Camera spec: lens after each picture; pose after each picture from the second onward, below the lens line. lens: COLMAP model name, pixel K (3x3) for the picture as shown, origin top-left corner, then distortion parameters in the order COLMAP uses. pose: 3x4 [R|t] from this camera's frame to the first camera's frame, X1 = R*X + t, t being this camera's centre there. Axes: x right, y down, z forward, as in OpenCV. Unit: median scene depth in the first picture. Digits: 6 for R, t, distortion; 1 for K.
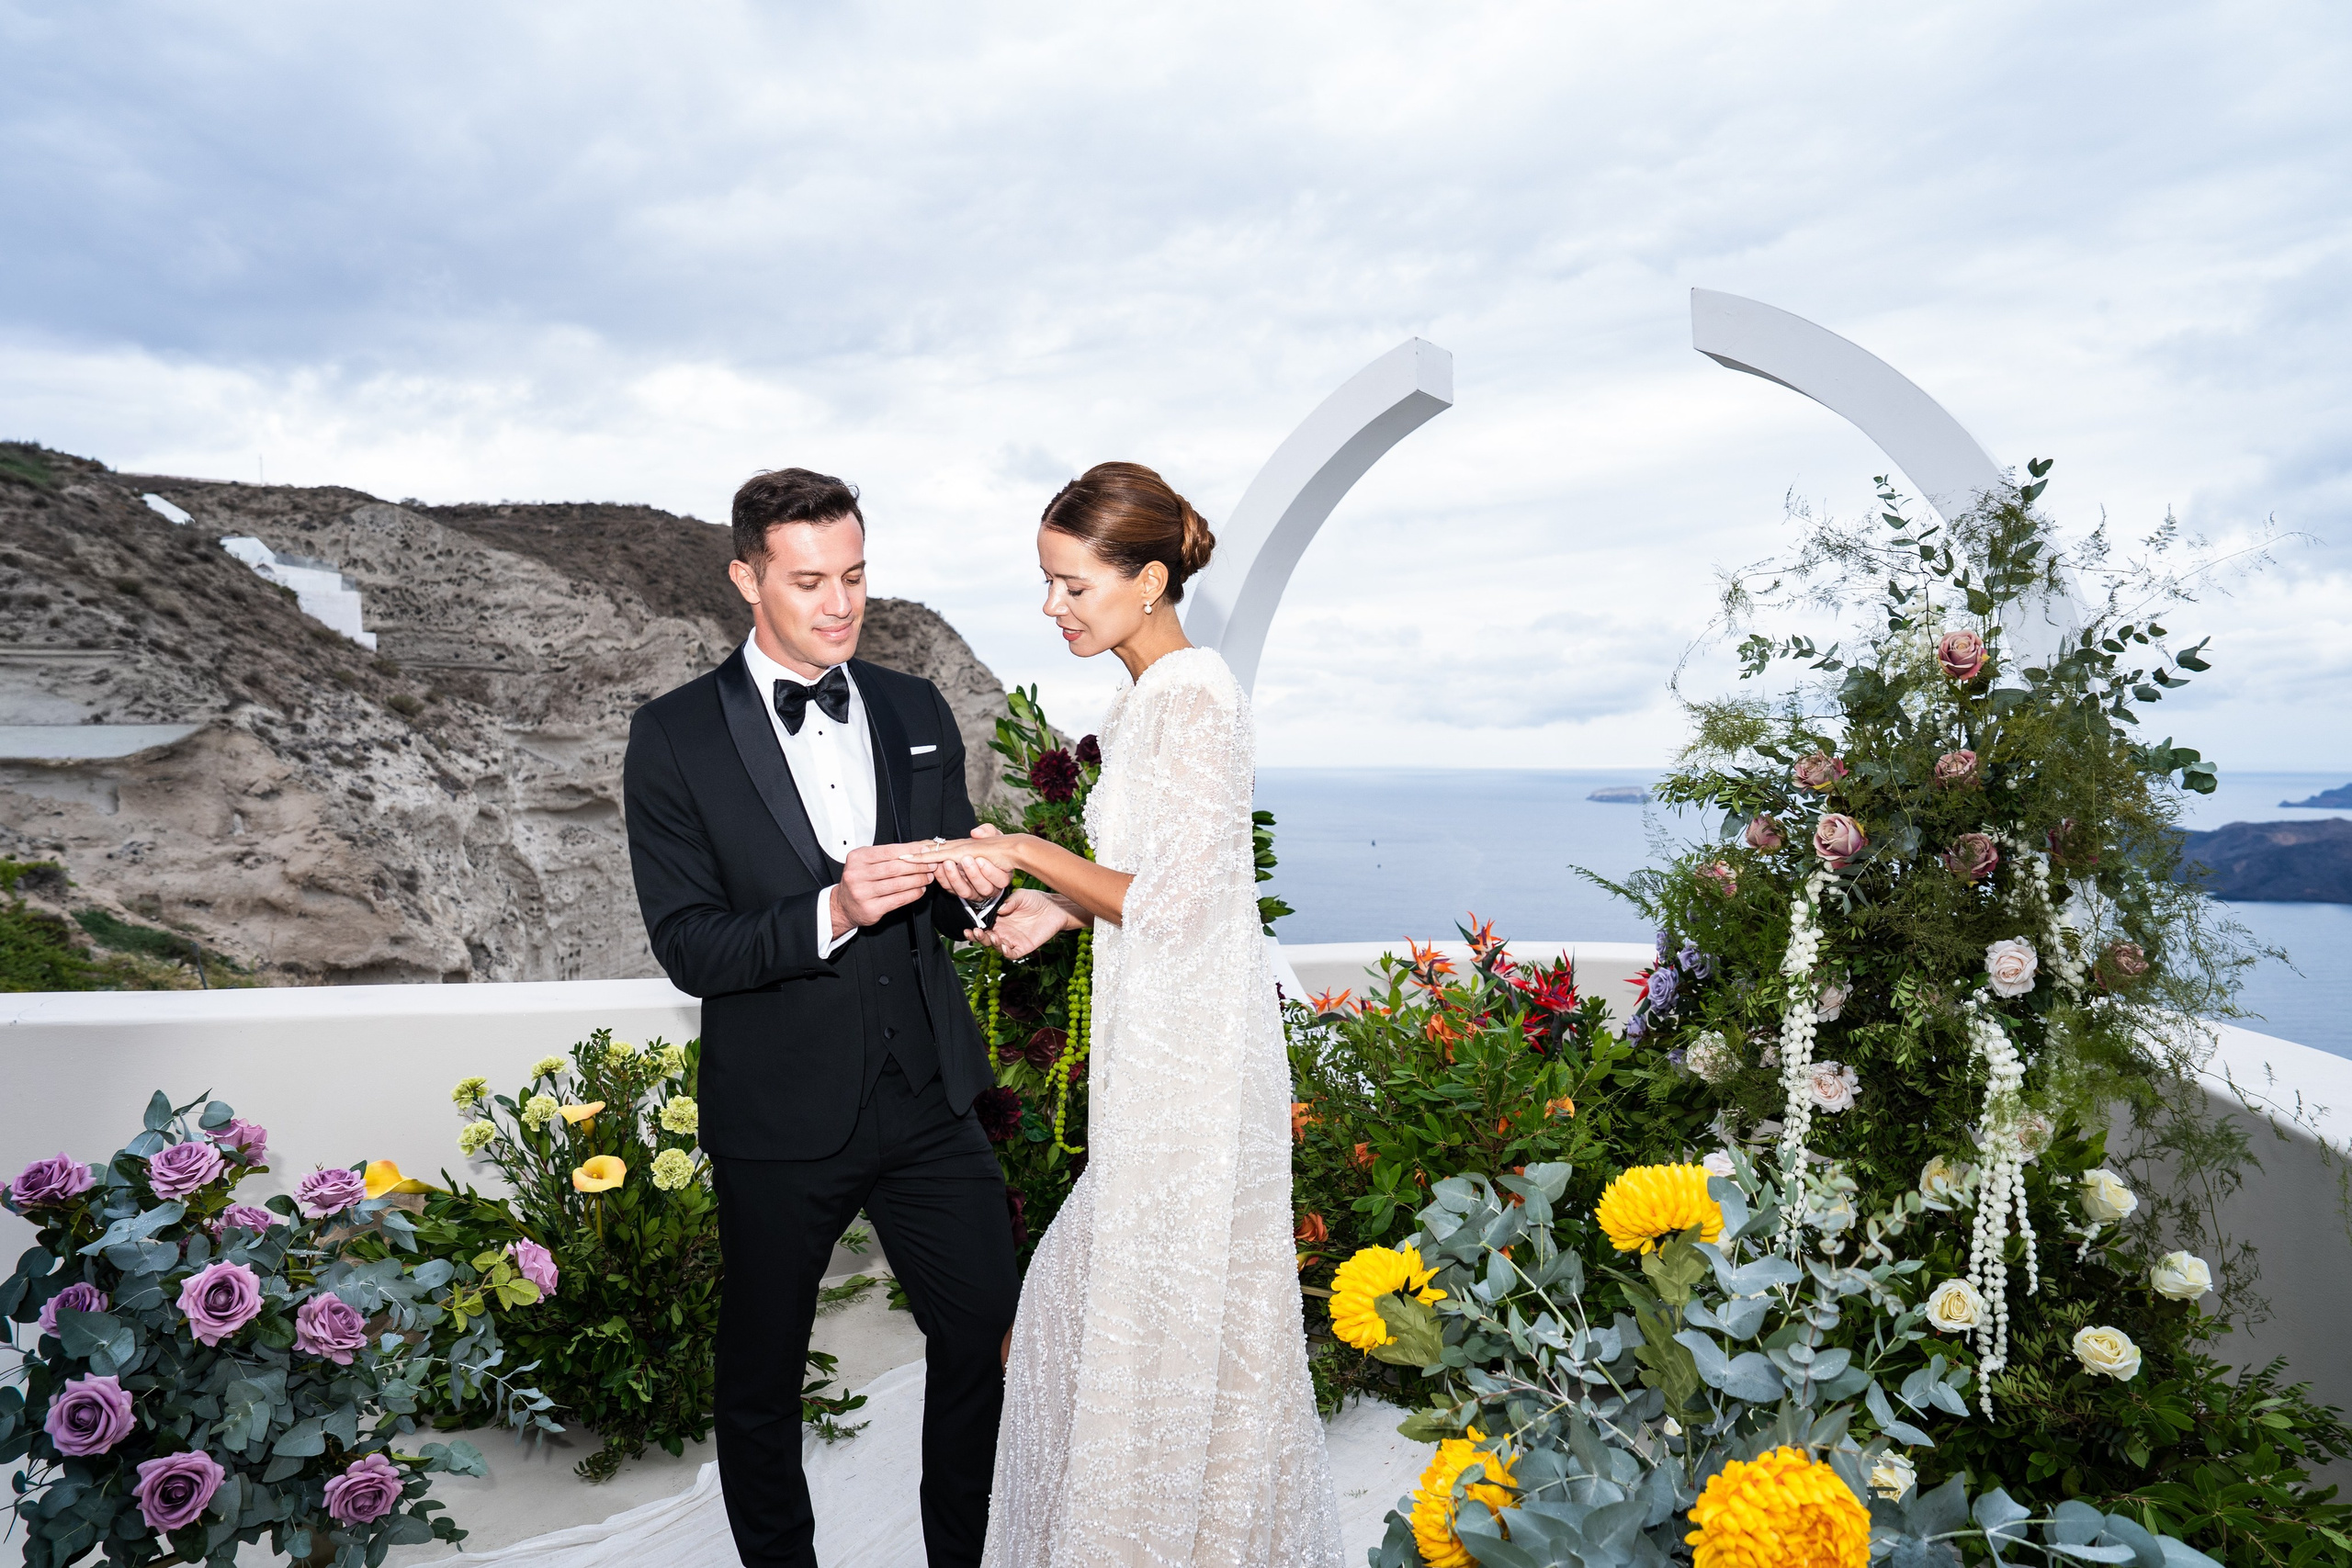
lens RADIAL K [[1674.3, 0, 1197.1], [0, 1674.3, 778.3], [0, 0, 1]] dist [-0.113372, 0.059963]
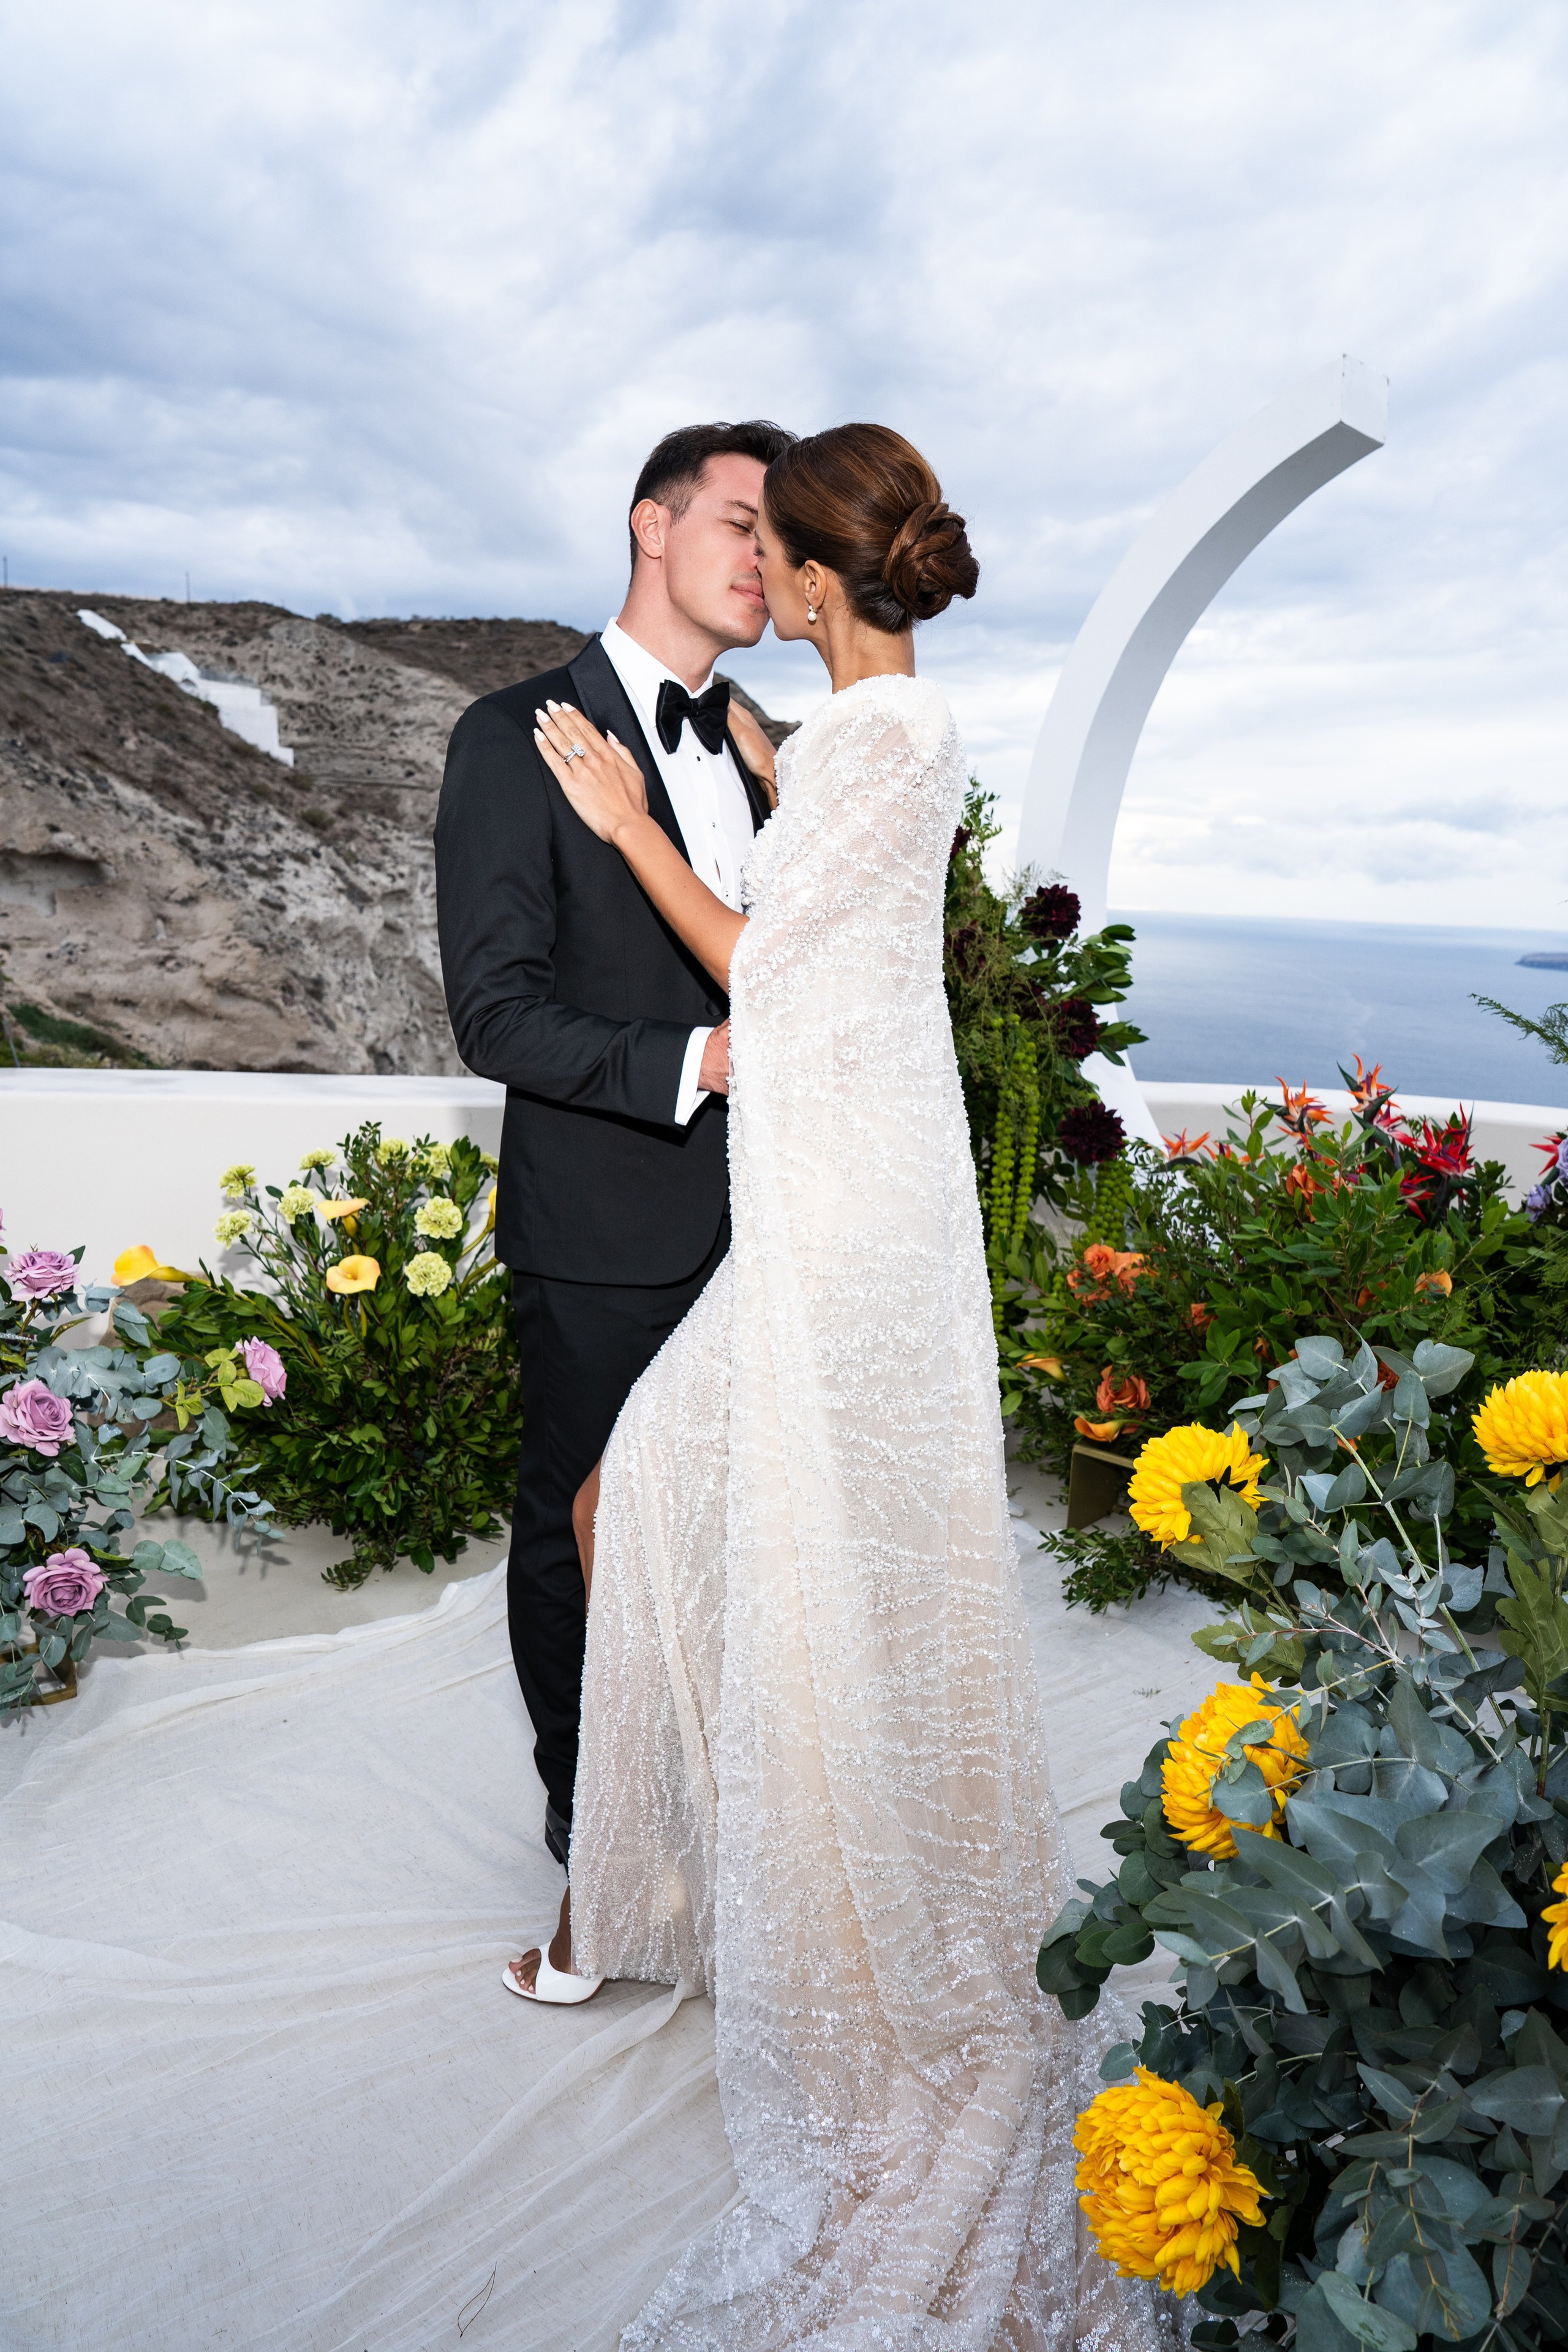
lens RADIAL K [[1674.5, 0, 750.0], [0, 1674.5, 1214.5], [0, 0, 1]] dist [-0.113372, 0.059963]
pose [[0.978398, 0.071546, -0.193956, 0.030132], [-0.035881, 0.982734, 0.181511, 0.019329], [0.203594, -0.170631, 0.964072, 0.099337]]
